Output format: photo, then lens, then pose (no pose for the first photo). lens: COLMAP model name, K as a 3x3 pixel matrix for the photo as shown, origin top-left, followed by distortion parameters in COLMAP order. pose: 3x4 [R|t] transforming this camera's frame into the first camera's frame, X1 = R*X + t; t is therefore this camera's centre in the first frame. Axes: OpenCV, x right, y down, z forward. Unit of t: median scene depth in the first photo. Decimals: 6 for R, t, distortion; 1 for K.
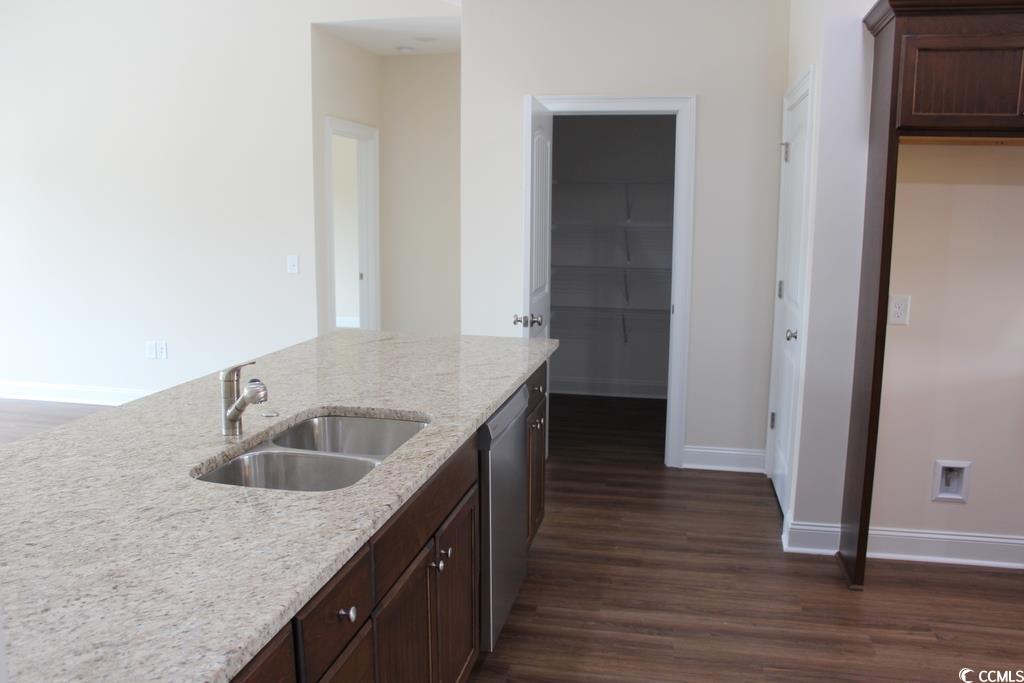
lens RADIAL K [[849.5, 0, 512.0], [0, 849.5, 341.5], [0, 0, 1]] dist [-0.106254, 0.005117]
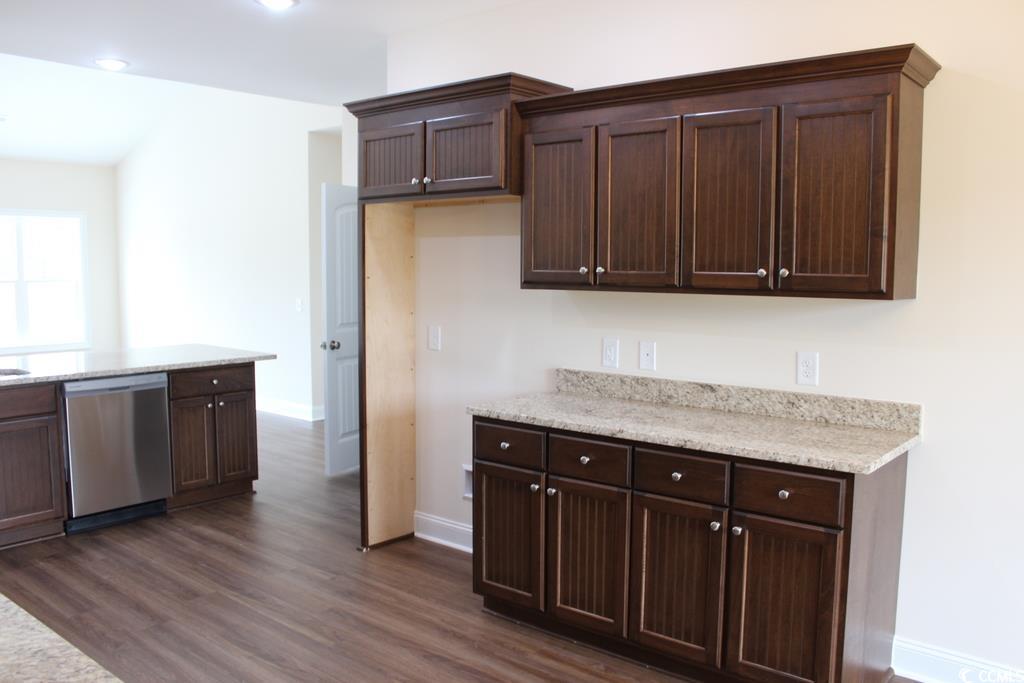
lens RADIAL K [[854.4, 0, 512.0], [0, 854.4, 341.5], [0, 0, 1]] dist [-0.073068, -0.001602]
pose [[0.887876, 0.046211, -0.457756, 1.334605], [-0.083953, 0.994511, -0.062442, 0.045344], [0.452358, 0.093871, 0.886882, -0.107171]]
